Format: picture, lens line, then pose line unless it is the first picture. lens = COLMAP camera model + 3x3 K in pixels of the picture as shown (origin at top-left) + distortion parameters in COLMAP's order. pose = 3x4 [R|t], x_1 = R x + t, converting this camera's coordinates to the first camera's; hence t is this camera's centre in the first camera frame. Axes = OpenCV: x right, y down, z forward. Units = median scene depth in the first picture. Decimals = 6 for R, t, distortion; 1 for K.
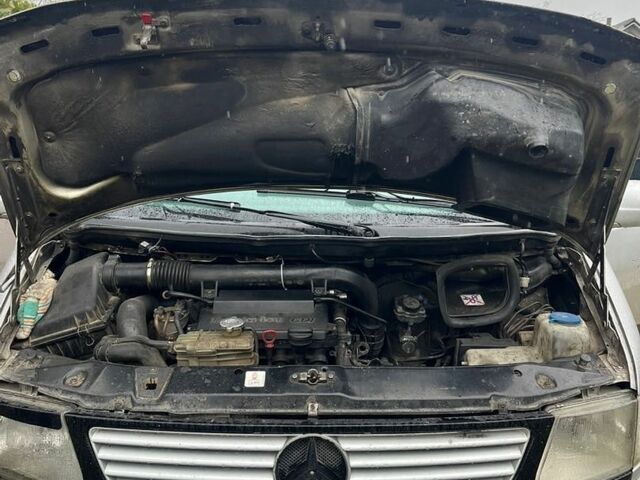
lens RADIAL K [[655.8, 0, 320.0], [0, 655.8, 240.0], [0, 0, 1]] dist [0.062171, -0.000501]
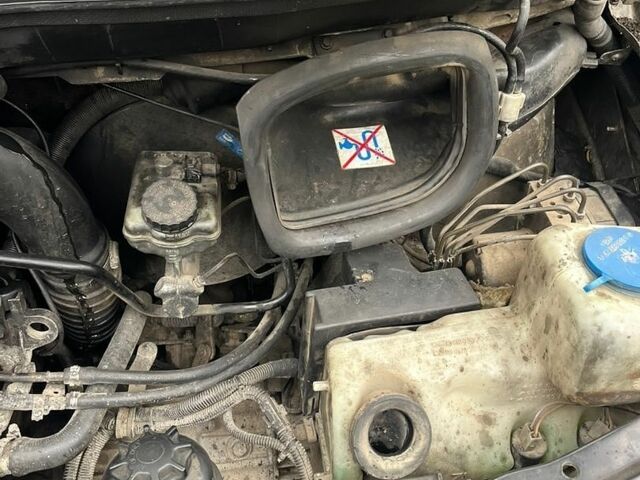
lens RADIAL K [[655.8, 0, 320.0], [0, 655.8, 240.0], [0, 0, 1]] dist [0.062171, -0.000501]
pose [[0.993787, -0.056573, 0.095850, 0.175163], [0.003176, 0.875250, 0.483661, -0.042710], [-0.111255, -0.480351, 0.869991, 0.681611]]
